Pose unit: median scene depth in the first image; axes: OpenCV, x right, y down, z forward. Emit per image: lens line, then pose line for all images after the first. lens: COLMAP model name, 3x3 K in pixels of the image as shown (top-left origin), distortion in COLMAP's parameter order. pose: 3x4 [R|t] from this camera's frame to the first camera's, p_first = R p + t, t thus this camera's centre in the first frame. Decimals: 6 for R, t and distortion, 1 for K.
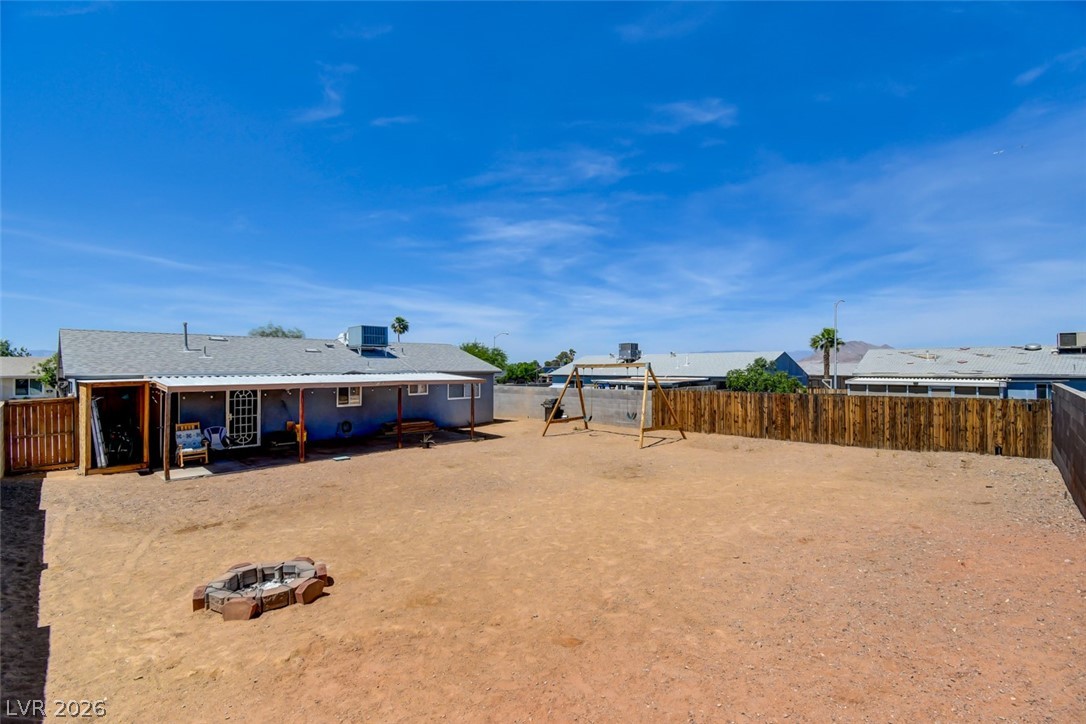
lens RADIAL K [[476.8, 0, 547.1], [0, 476.8, 367.3], [0, 0, 1]] dist [0.021204, -0.026592]
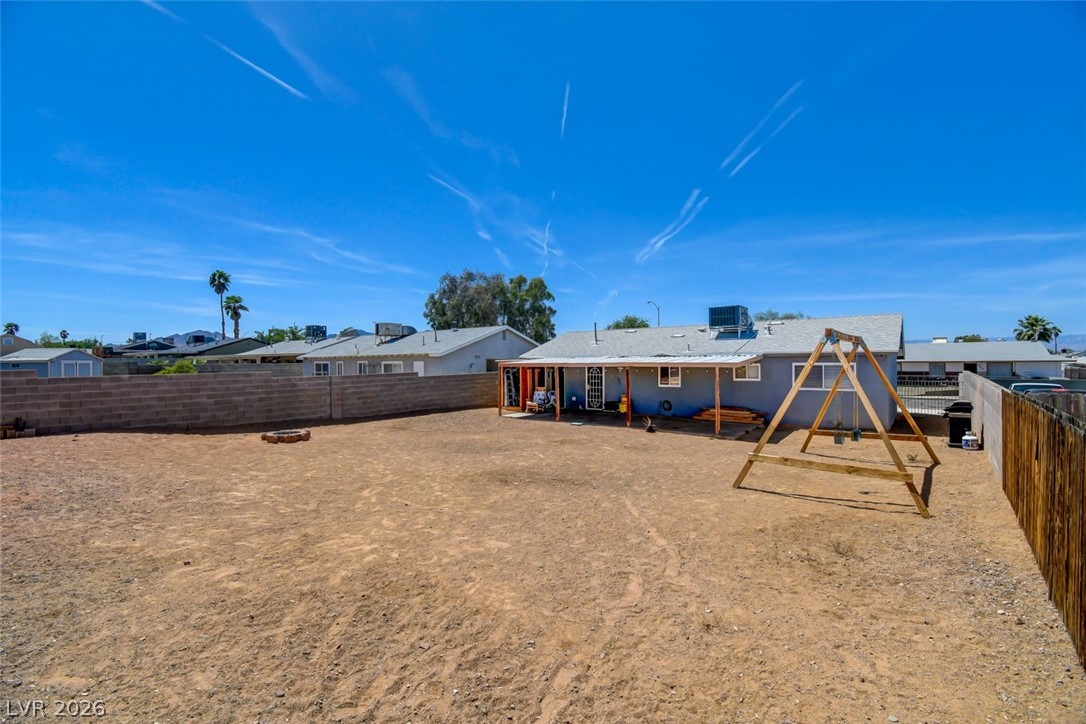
lens RADIAL K [[476.8, 0, 547.1], [0, 476.8, 367.3], [0, 0, 1]] dist [0.021204, -0.026592]
pose [[0.076835, 0.013883, -0.996947, 0.709656], [0.011082, 0.999829, 0.014778, 0.021588], [0.996982, -0.012184, 0.076668, 0.735846]]
